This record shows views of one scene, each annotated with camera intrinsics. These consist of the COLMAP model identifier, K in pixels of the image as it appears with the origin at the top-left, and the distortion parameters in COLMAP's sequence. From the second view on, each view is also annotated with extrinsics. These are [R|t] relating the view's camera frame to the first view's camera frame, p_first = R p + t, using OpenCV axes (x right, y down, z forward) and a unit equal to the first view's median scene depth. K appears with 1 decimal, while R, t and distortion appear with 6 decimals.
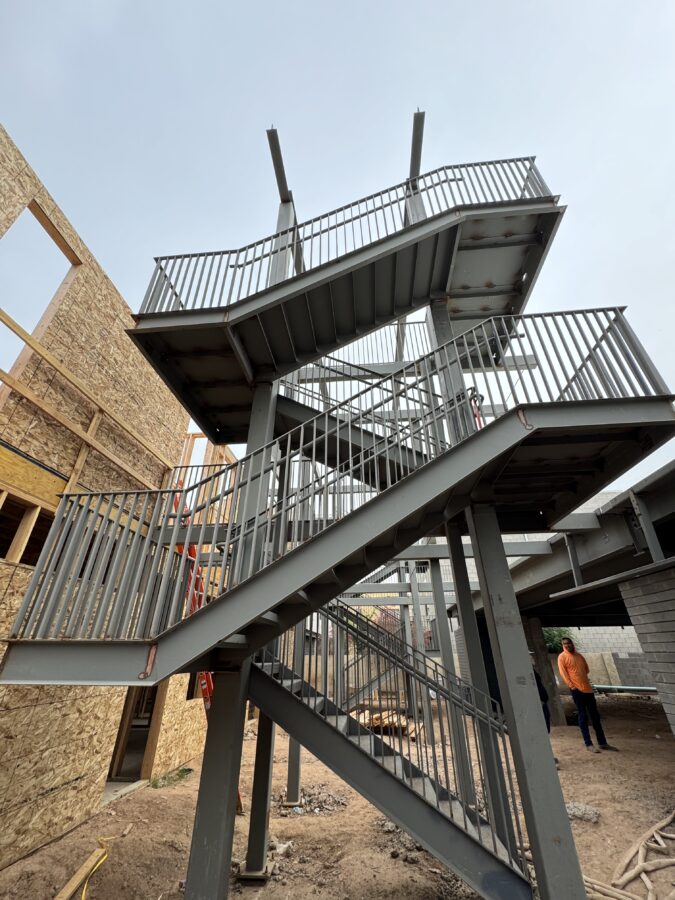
lens RADIAL K [[359.9, 0, 337.5], [0, 359.9, 447.7], [0, 0, 1]] dist [0.001725, 0.000050]
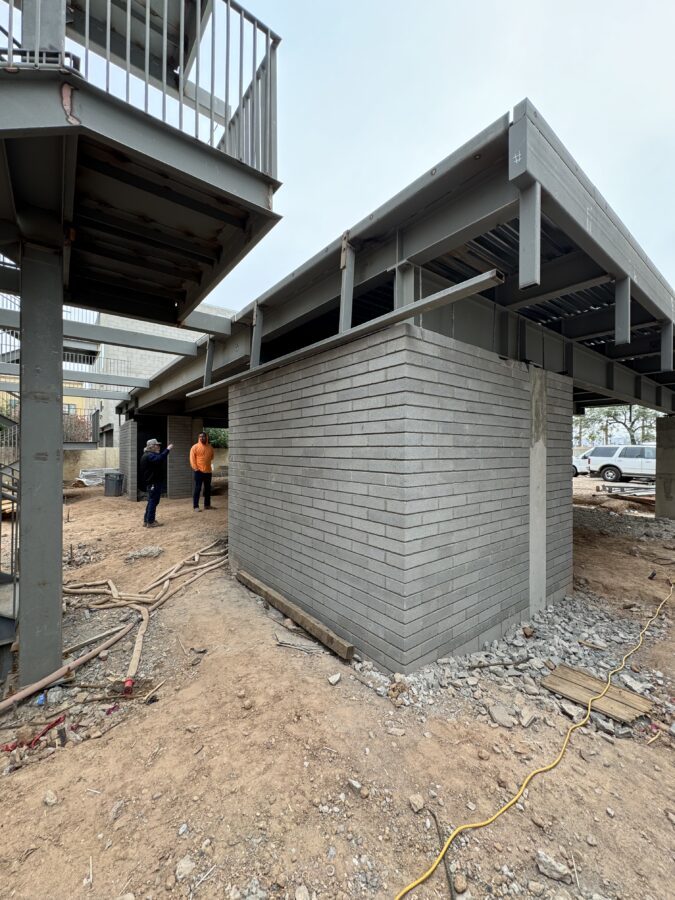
lens RADIAL K [[359.9, 0, 337.3], [0, 359.9, 450.6], [0, 0, 1]] dist [0.001725, 0.000050]
pose [[0.730862, 0.009427, 0.682461, 0.292578], [-0.346513, 0.866582, 0.359117, 0.040170], [-0.588022, -0.498946, 0.636618, 0.007090]]
